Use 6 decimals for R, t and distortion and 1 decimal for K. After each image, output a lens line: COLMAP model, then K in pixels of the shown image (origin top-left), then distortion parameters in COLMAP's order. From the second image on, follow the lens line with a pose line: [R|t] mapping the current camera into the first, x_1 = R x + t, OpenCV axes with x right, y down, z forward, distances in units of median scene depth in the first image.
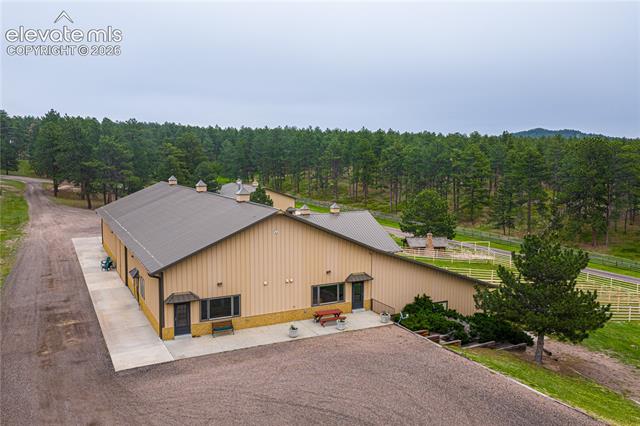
lens RADIAL K [[539.1, 0, 321.0], [0, 539.1, 211.9], [0, 0, 1]] dist [0.006478, -0.011533]
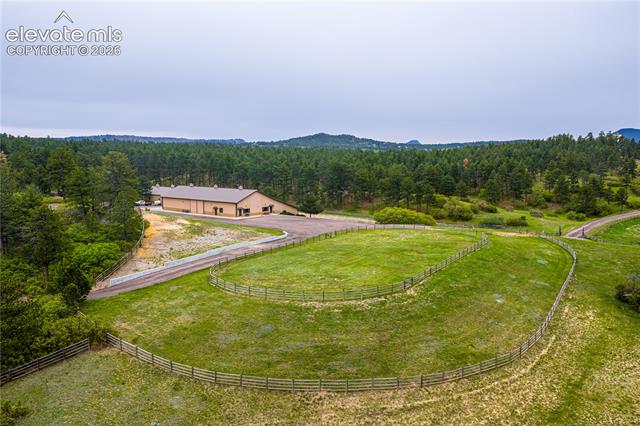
lens RADIAL K [[539.1, 0, 320.0], [0, 539.1, 212.8], [0, 0, 1]] dist [0.006478, -0.011533]
pose [[0.930527, -0.048026, 0.363061, -1.150542], [0.048609, 0.998789, 0.007536, 0.166821], [-0.362984, 0.010636, 0.931735, -3.206984]]
